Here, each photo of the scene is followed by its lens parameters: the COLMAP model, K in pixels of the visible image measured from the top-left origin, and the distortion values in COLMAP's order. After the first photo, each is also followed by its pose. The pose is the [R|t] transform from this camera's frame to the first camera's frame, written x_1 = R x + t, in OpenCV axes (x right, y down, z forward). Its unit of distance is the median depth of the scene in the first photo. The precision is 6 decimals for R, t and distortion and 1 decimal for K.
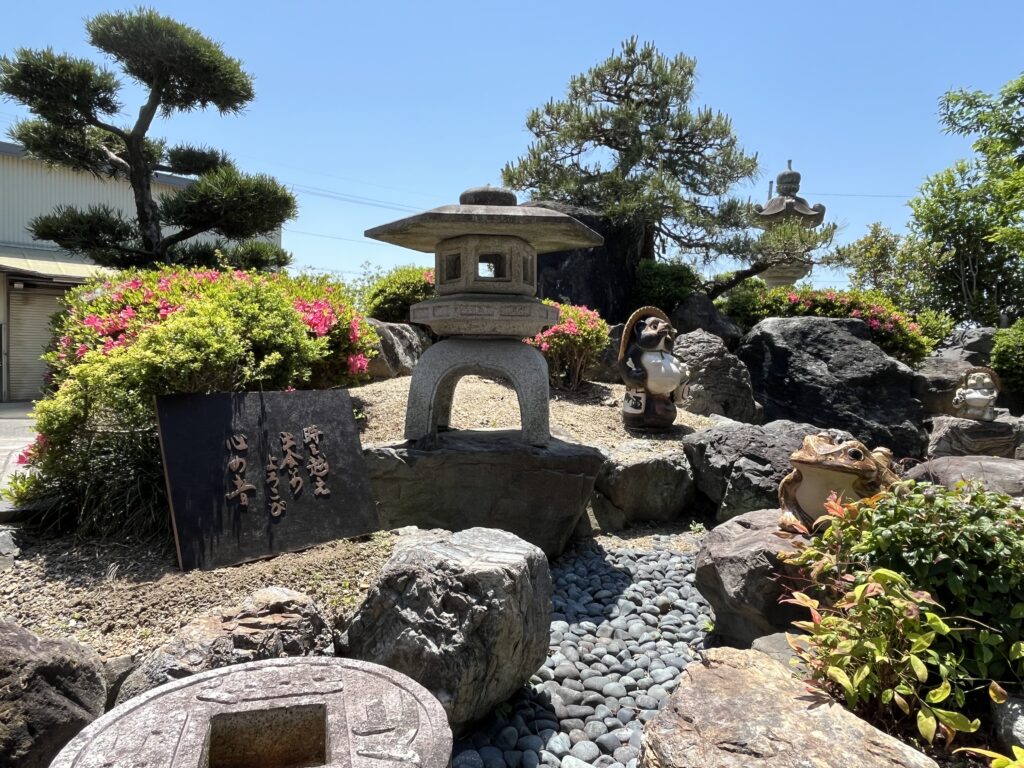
lens RADIAL K [[635.6, 0, 512.5], [0, 635.6, 380.1], [0, 0, 1]] dist [-0.009478, -0.001608]
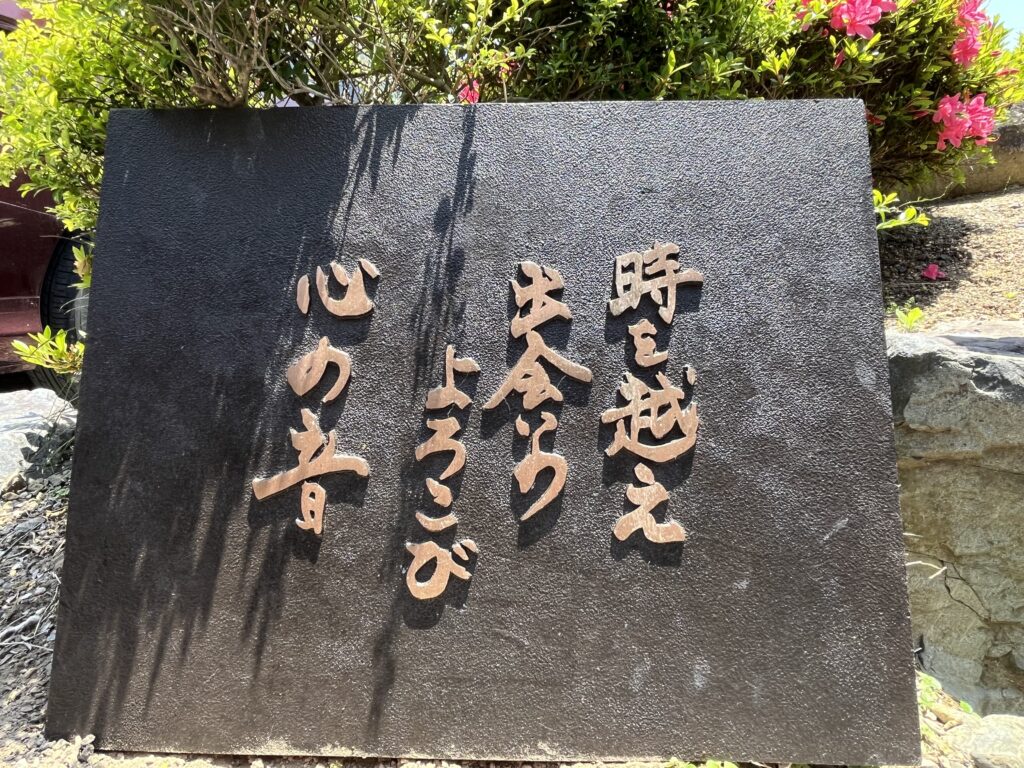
lens RADIAL K [[635.6, 0, 512.8], [0, 635.6, 374.0], [0, 0, 1]] dist [-0.009478, -0.001608]
pose [[0.646384, 0.176814, -0.742243, -0.173794], [-0.007330, 0.974174, 0.225680, 0.069541], [0.762977, -0.140435, 0.630987, 0.844866]]
